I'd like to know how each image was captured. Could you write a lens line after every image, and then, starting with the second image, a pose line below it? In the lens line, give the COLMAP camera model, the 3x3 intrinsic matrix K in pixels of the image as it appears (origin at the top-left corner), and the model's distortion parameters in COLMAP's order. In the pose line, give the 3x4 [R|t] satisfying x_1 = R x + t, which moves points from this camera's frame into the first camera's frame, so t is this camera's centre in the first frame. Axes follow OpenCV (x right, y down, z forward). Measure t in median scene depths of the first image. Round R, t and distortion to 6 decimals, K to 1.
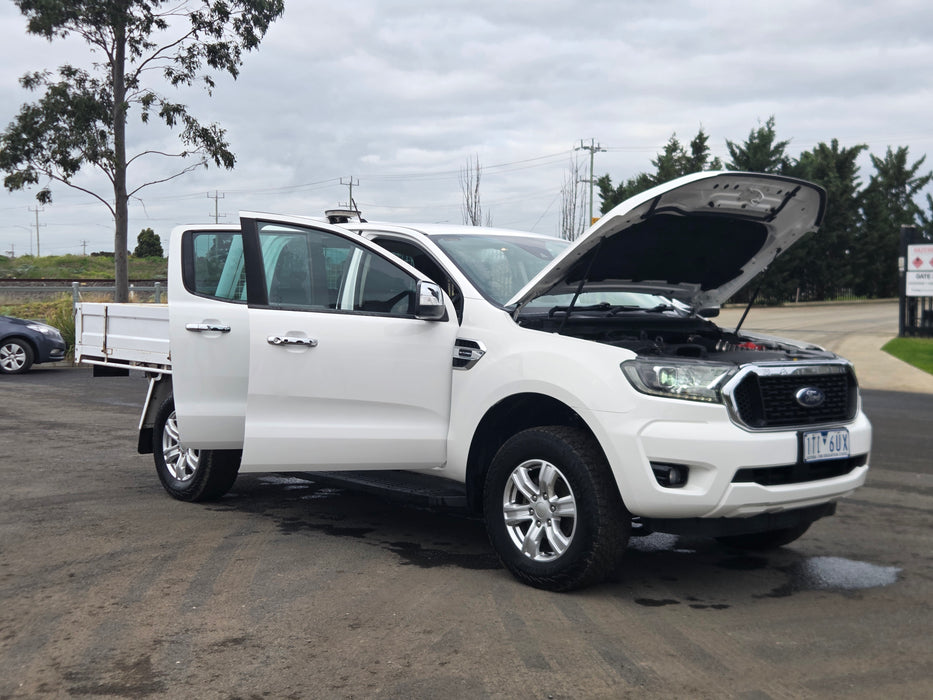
lens RADIAL K [[1233.4, 0, 466.5], [0, 1233.4, 350.0], [0, 0, 1]] dist [0.177904, -0.627089]
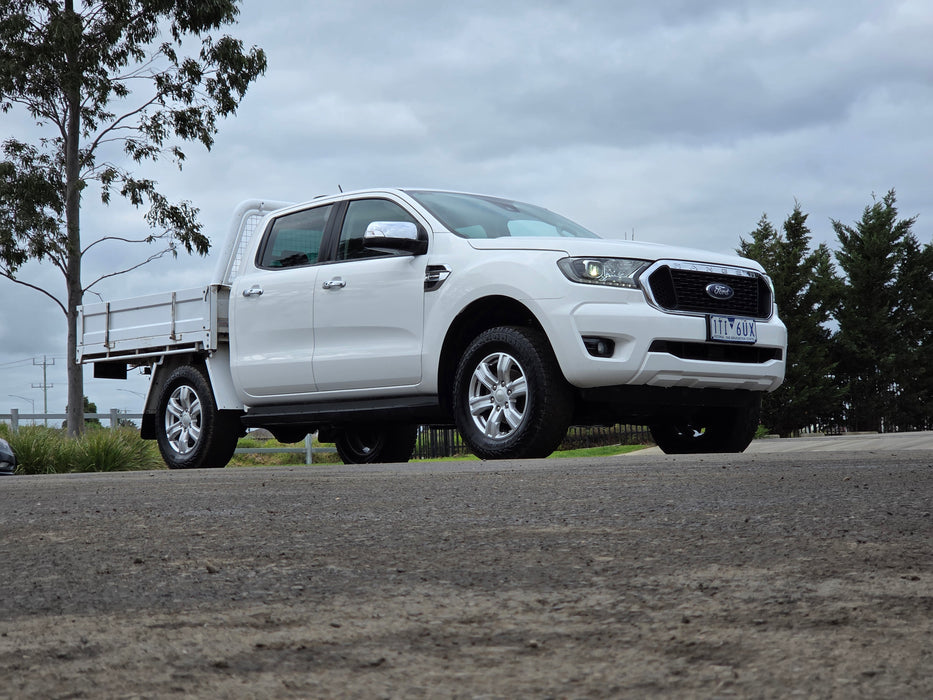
lens RADIAL K [[1751.6, 0, 453.7], [0, 1751.6, 354.0], [0, 0, 1]] dist [-0.014195, 0.434208]
pose [[0.998802, -0.032670, -0.036437, 0.018759], [0.028163, 0.992613, -0.118007, 0.068208], [0.040023, 0.116840, 0.992344, -0.158946]]
